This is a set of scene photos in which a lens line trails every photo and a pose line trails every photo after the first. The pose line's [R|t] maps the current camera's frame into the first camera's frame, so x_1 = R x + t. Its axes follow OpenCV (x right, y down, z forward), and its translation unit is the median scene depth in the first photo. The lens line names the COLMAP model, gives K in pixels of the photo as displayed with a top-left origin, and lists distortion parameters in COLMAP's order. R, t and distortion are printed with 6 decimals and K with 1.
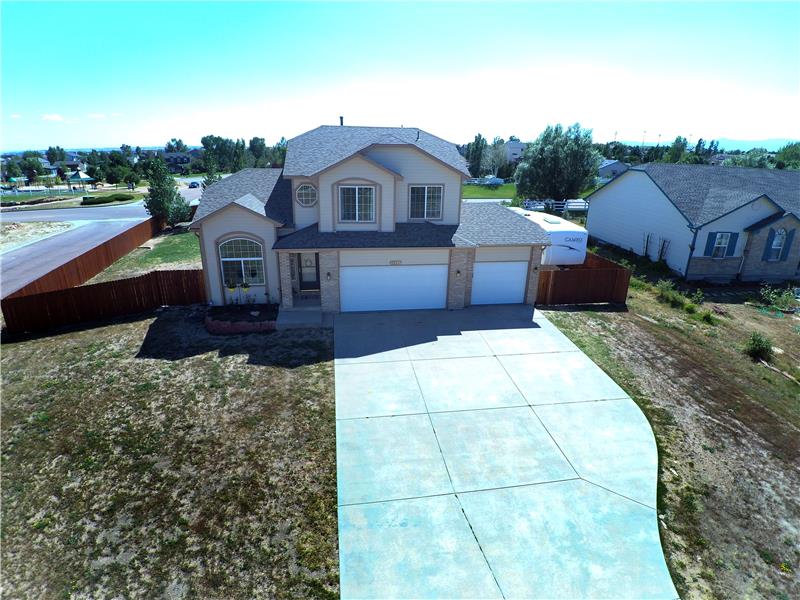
lens RADIAL K [[428.3, 0, 400.0], [0, 428.3, 300.0], [0, 0, 1]] dist [-0.029428, -0.028102]
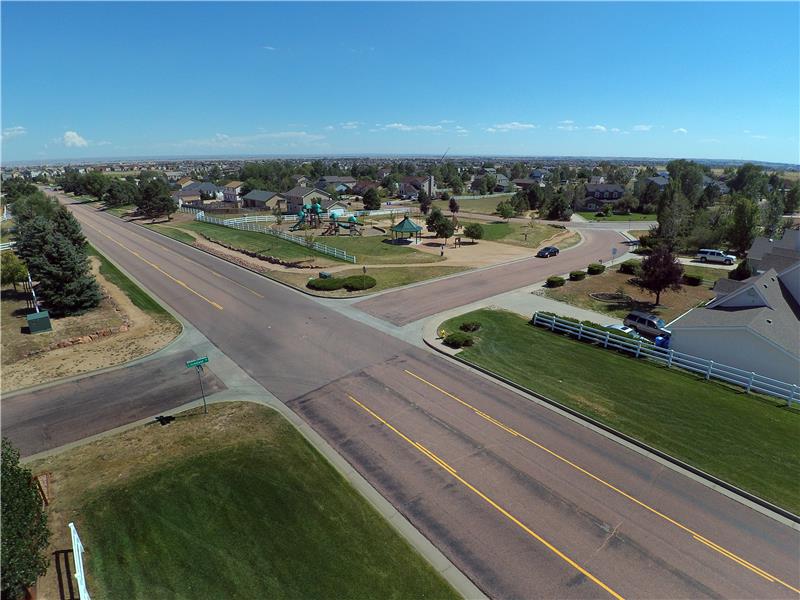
lens RADIAL K [[421.0, 0, 403.4], [0, 421.0, 288.8], [0, 0, 1]] dist [-0.030128, -0.026851]
pose [[0.496749, 0.253545, -0.830033, -0.220717], [-0.287774, 0.950390, 0.118086, -1.319212], [0.818796, 0.180202, 0.545069, 2.688057]]
